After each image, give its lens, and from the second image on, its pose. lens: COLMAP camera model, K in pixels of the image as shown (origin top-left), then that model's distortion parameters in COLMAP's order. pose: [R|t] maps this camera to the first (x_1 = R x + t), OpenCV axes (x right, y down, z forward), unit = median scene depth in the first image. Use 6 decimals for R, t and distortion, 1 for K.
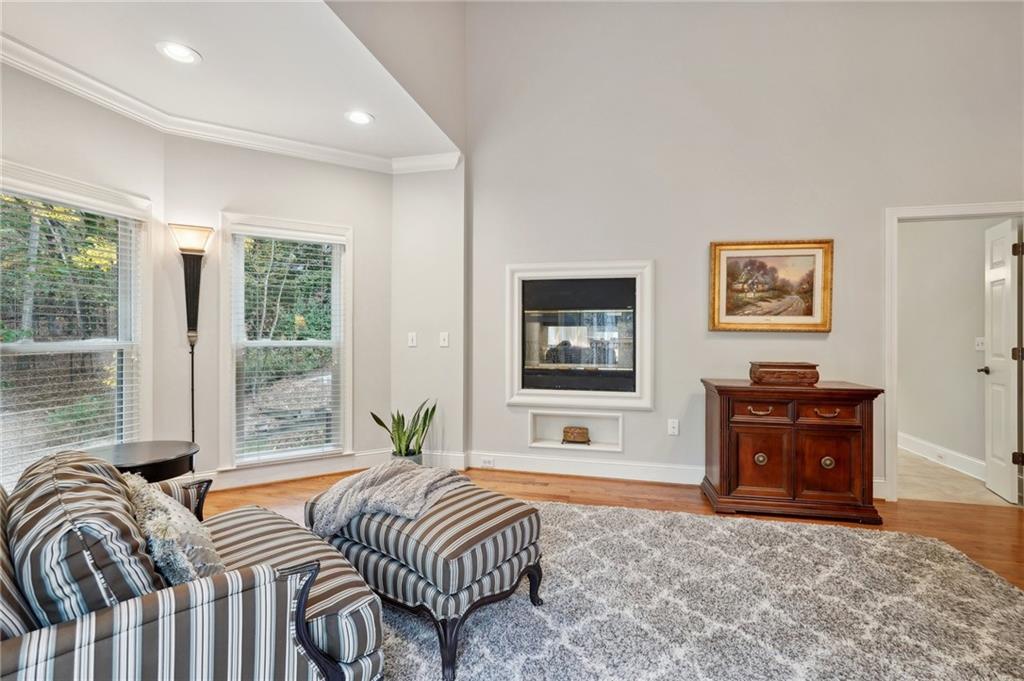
lens RADIAL K [[456.8, 0, 512.0], [0, 456.8, 340.5], [0, 0, 1]] dist [0.000627, 0.000222]
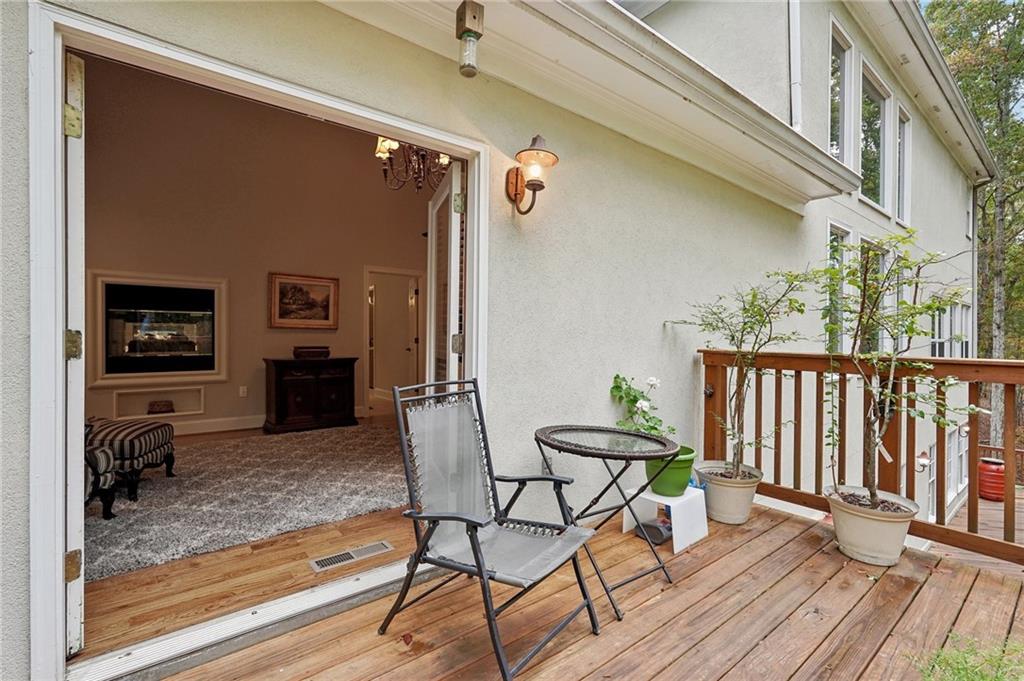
lens RADIAL K [[456.8, 0, 512.0], [0, 456.8, 340.5], [0, 0, 1]] dist [0.000627, 0.000222]
pose [[0.619007, -0.005121, 0.785369, -0.289555], [0.006610, 0.999977, 0.001310, 0.026406], [-0.785358, 0.004381, 0.619026, -0.644887]]
